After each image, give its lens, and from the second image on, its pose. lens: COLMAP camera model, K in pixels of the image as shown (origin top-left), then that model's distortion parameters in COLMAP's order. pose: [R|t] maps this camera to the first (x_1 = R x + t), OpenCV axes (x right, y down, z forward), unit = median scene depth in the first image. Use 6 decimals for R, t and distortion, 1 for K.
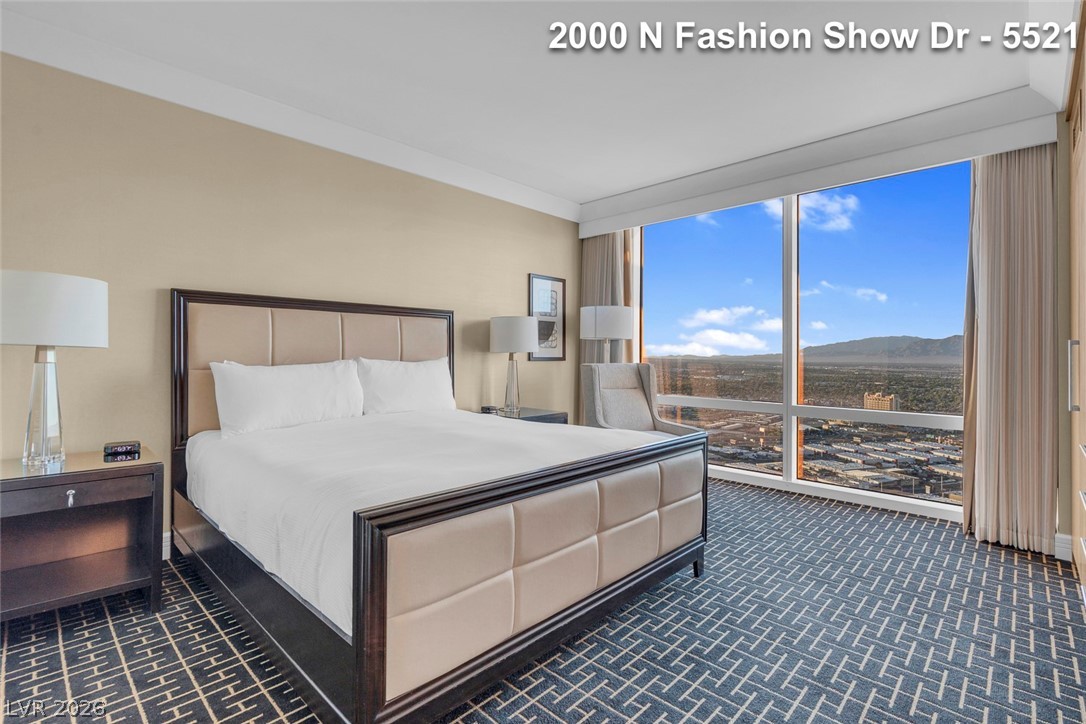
lens RADIAL K [[500.1, 0, 543.7], [0, 500.1, 342.7], [0, 0, 1]] dist [-0.008447, 0.005130]
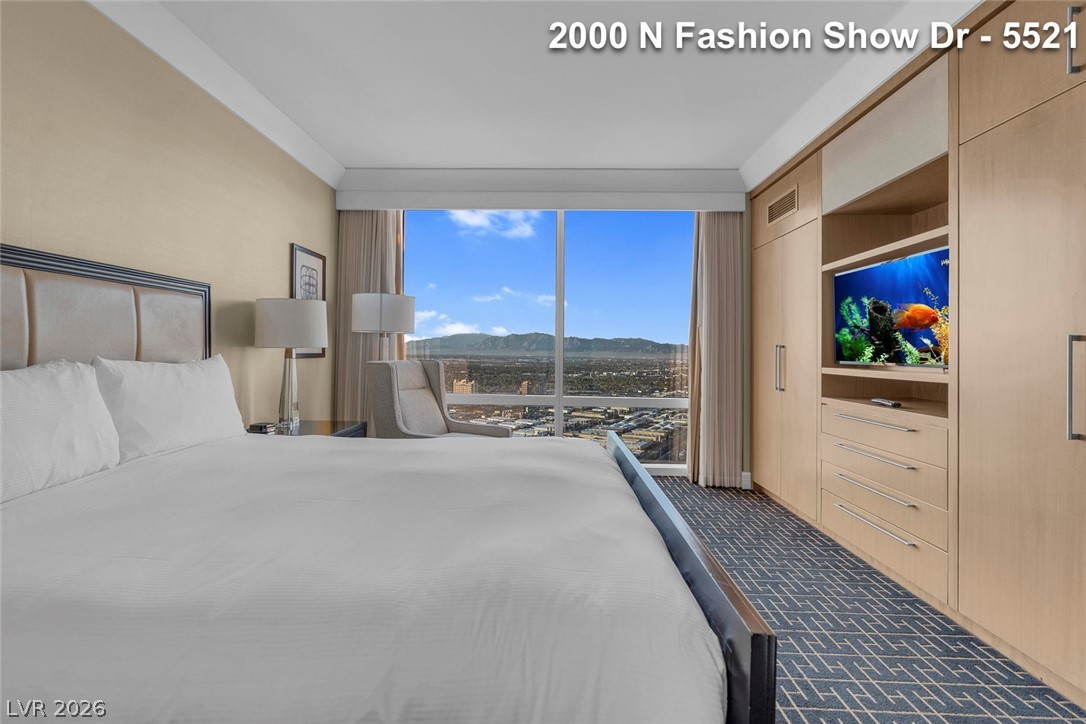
lens RADIAL K [[491.3, 0, 540.3], [0, 491.3, 336.7], [0, 0, 1]] dist [-0.003478, 0.001243]
pose [[0.734333, 0.022910, 0.678403, -0.300368], [-0.024611, 0.999672, -0.007119, -0.000619], [-0.678343, -0.011468, 0.734656, 0.231162]]
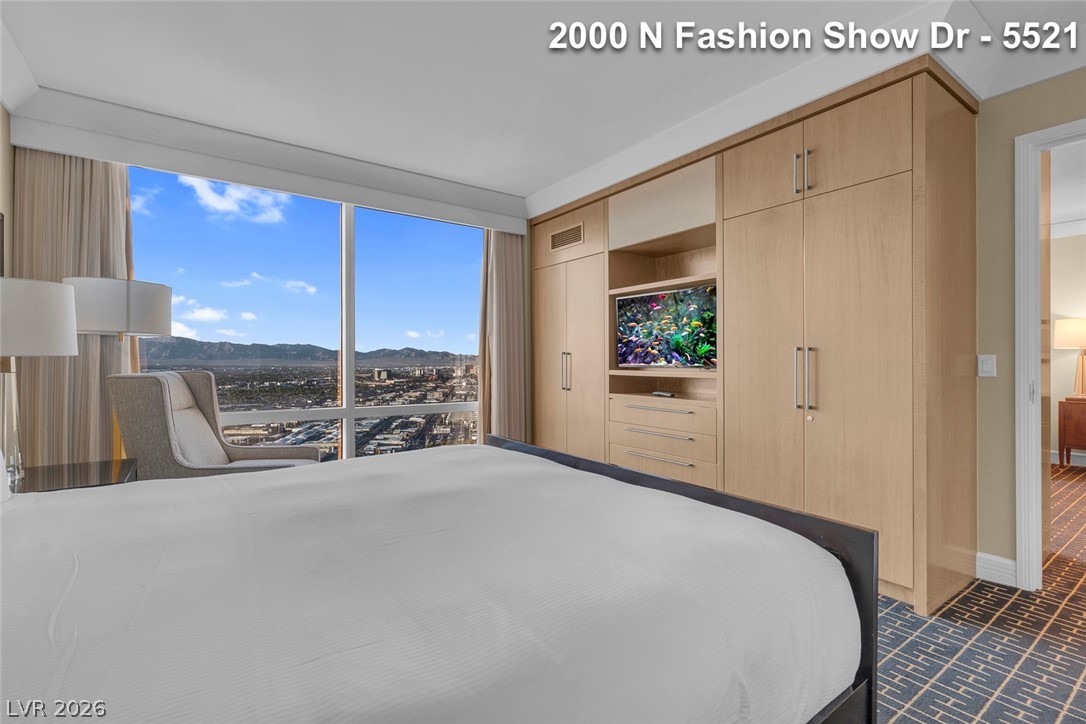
lens RADIAL K [[491.3, 0, 537.1], [0, 491.3, 366.2], [0, 0, 1]] dist [-0.003478, 0.001243]
pose [[0.189420, -0.017049, 0.981748, -0.571120], [-0.026660, 0.999391, 0.022499, 0.008893], [-0.981534, -0.030435, 0.188850, 0.617581]]
